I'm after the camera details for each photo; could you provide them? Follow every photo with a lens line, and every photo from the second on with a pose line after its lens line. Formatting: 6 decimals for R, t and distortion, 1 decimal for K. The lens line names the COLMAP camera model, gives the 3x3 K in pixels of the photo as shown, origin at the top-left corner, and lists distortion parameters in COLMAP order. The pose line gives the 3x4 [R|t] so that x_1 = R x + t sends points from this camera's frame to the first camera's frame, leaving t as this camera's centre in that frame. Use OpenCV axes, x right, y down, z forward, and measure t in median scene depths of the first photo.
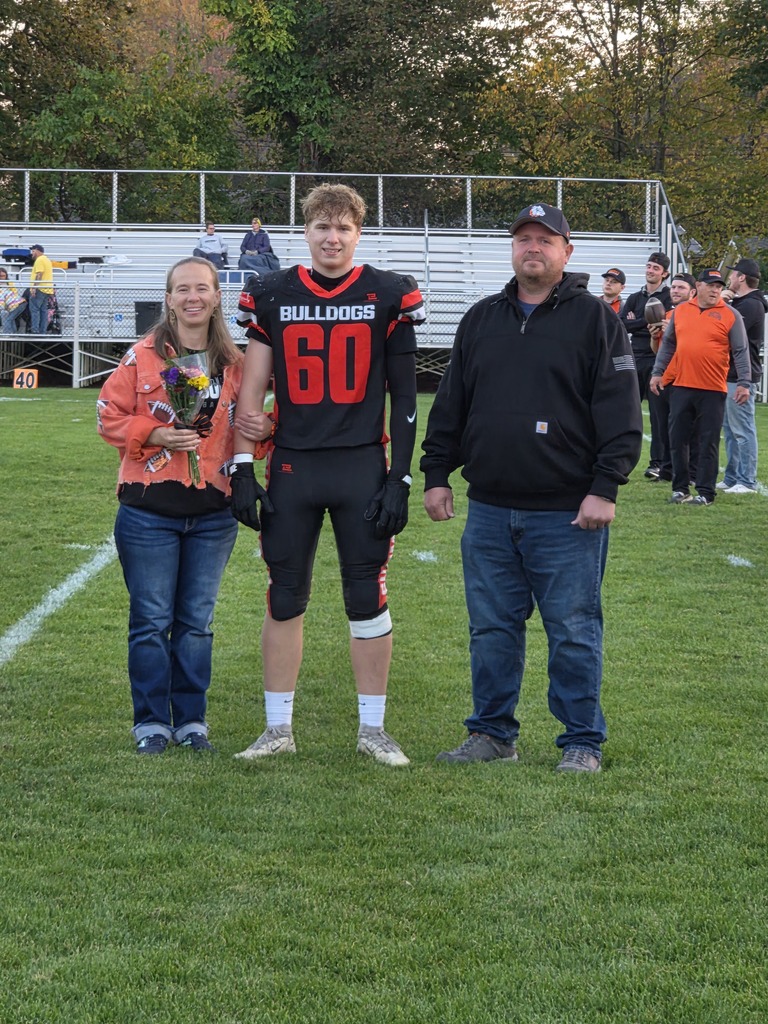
lens RADIAL K [[3182.5, 0, 384.0], [0, 3182.5, 512.0], [0, 0, 1]] dist [-0.940574, 17.399342]
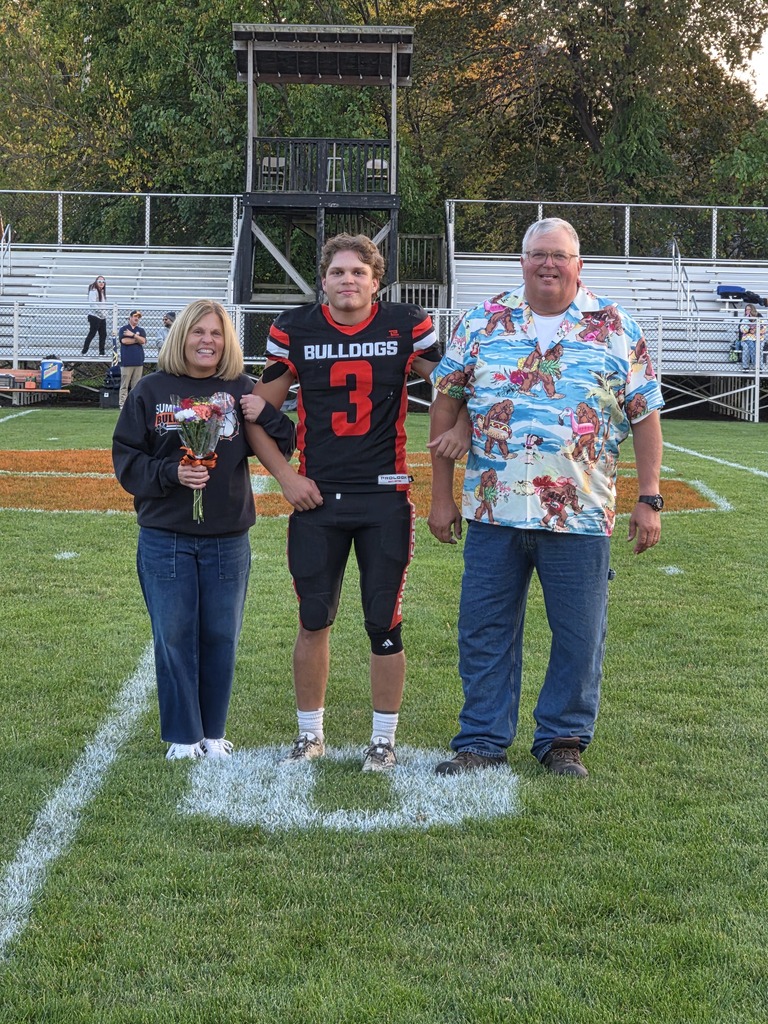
lens RADIAL K [[3171.9, 0, 384.0], [0, 3171.9, 512.0], [0, 0, 1]] dist [-0.953243, 20.186651]
pose [[0.999914, 0.000784, 0.013088, -0.231442], [-0.000703, 0.999981, -0.006196, -0.004178], [-0.013093, 0.006186, 0.999895, -0.009877]]
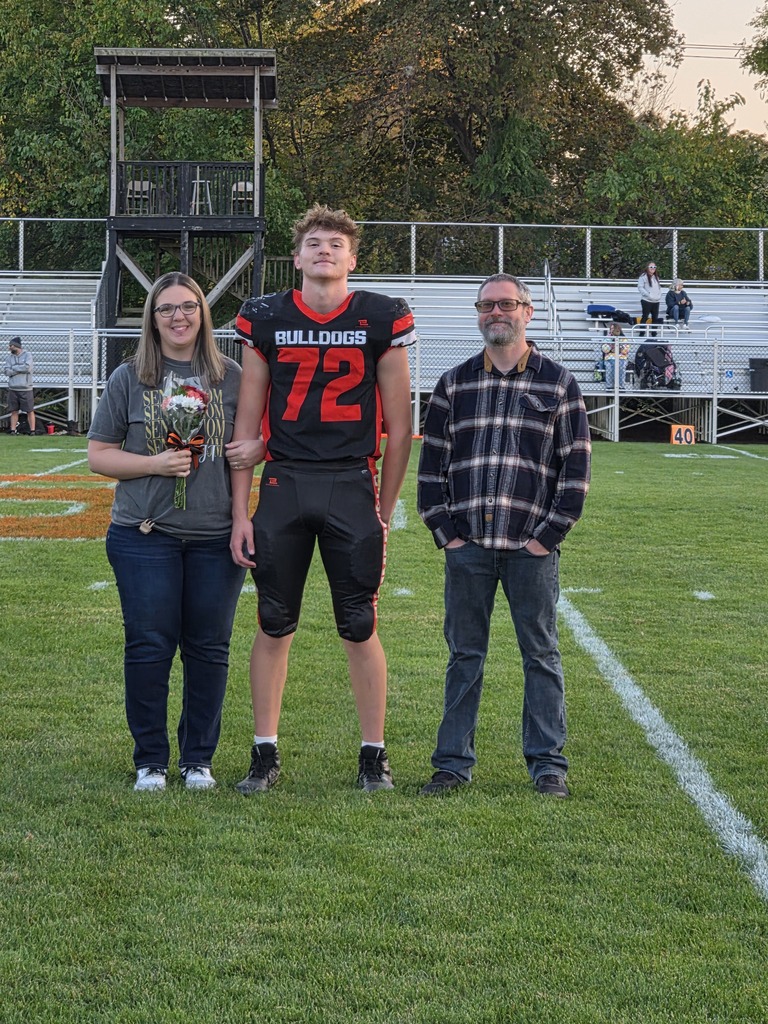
lens RADIAL K [[3182.5, 0, 384.0], [0, 3182.5, 512.0], [0, 0, 1]] dist [-0.940574, 17.399342]
pose [[0.999886, -0.006390, 0.013679, -0.192165], [0.006578, 0.999884, -0.013742, -0.003573], [-0.013590, 0.013831, 0.999812, -0.012153]]
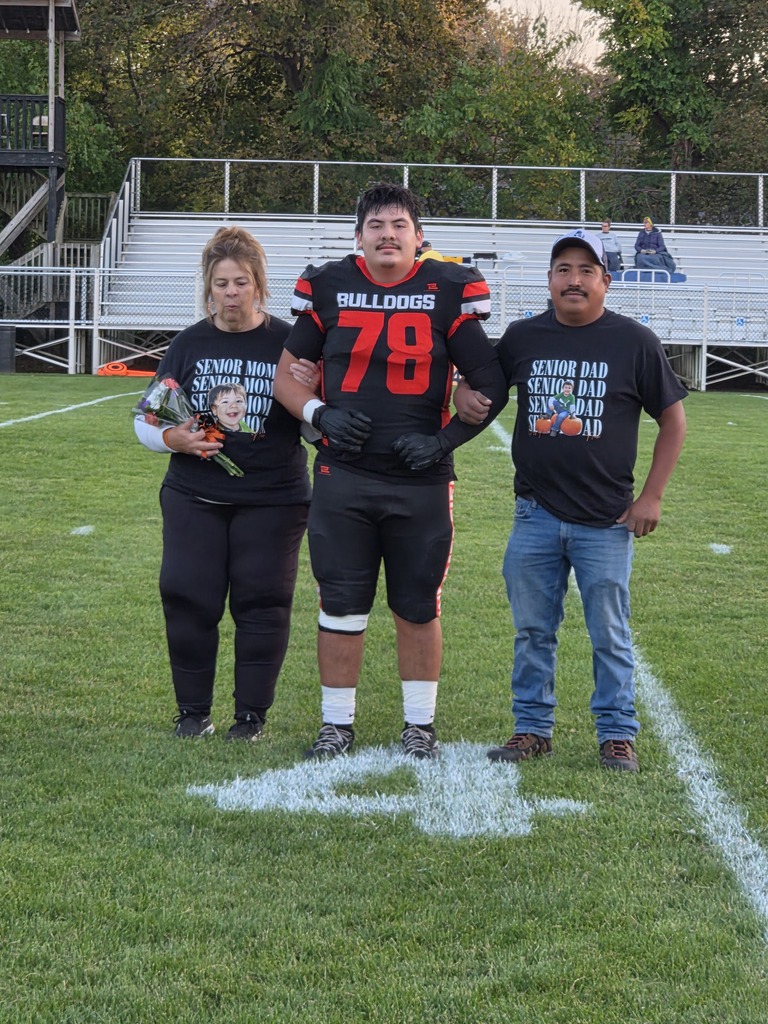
lens RADIAL K [[3182.5, 0, 384.0], [0, 3182.5, 512.0], [0, 0, 1]] dist [-0.940574, 17.399342]
pose [[0.999976, 0.005927, -0.003716, -0.115131], [-0.005913, 0.999975, 0.003809, -0.002936], [0.003739, -0.003787, 0.999986, 0.004045]]
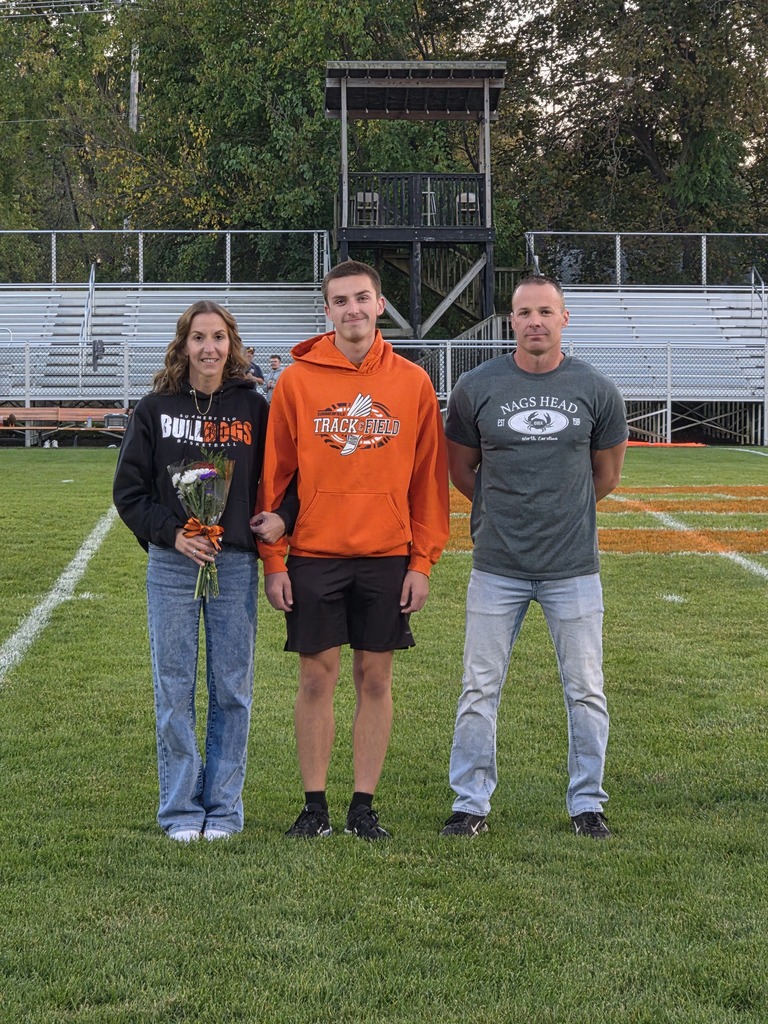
lens RADIAL K [[3140.6, 0, 357.9], [0, 3140.6, 512.1], [0, 0, 1]] dist [-0.861100, 15.459749]
pose [[0.998793, -0.020764, 0.044522, -0.298704], [0.021446, 0.999659, -0.014896, -0.006269], [-0.044197, 0.015833, 0.998897, -0.003940]]
